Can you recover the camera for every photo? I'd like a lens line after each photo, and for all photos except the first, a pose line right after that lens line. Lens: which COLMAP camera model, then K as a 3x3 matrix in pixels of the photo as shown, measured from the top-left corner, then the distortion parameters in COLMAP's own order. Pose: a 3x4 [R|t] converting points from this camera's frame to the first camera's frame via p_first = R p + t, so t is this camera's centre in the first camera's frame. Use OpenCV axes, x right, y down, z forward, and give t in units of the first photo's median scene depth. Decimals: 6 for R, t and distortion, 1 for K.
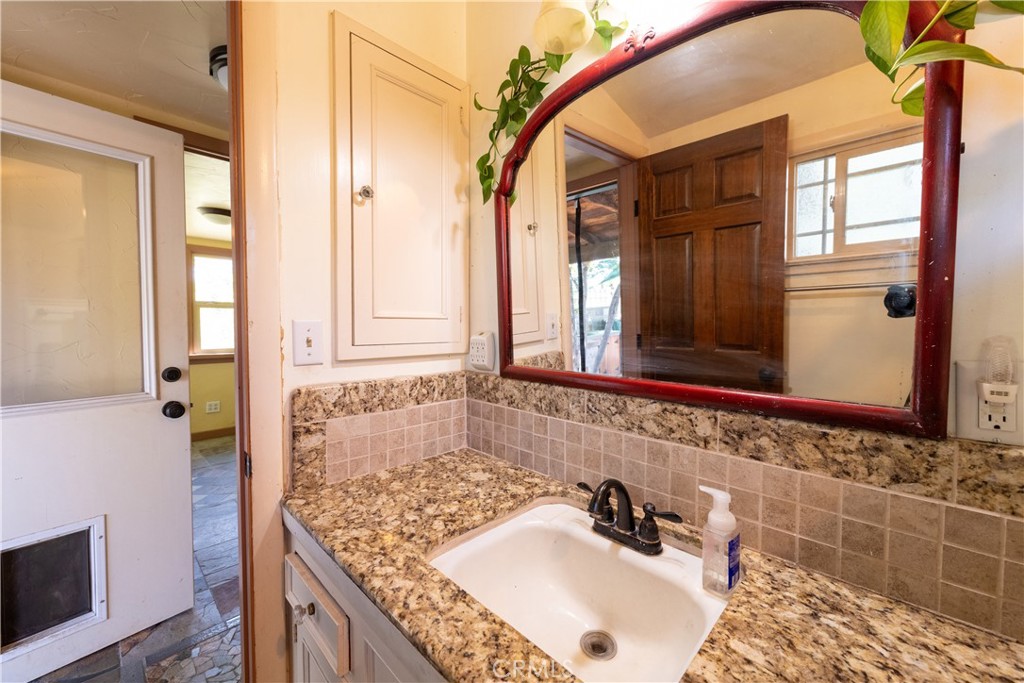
lens RADIAL K [[403.8, 0, 513.9], [0, 403.8, 330.1], [0, 0, 1]] dist [0.000041, -0.000183]
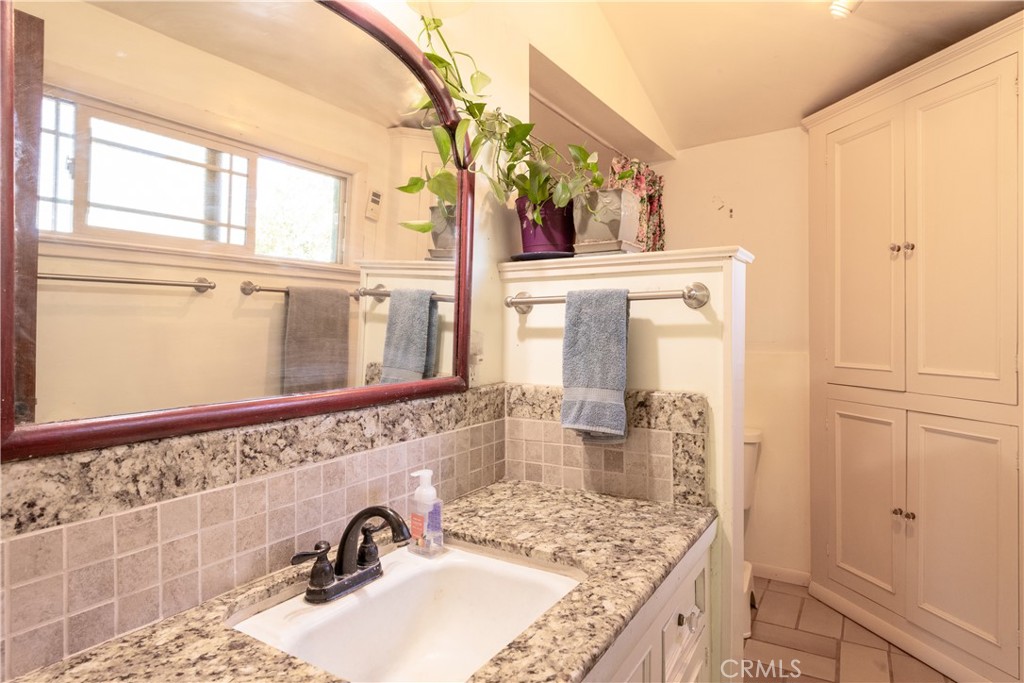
lens RADIAL K [[605.4, 0, 512.4], [0, 605.4, 321.7], [0, 0, 1]] dist [0.000955, 0.000659]
pose [[-0.243951, 0.009525, 0.969741, -0.984783], [0.021820, 0.999753, -0.004331, -0.004097], [-0.969542, 0.020103, -0.244099, 0.950506]]
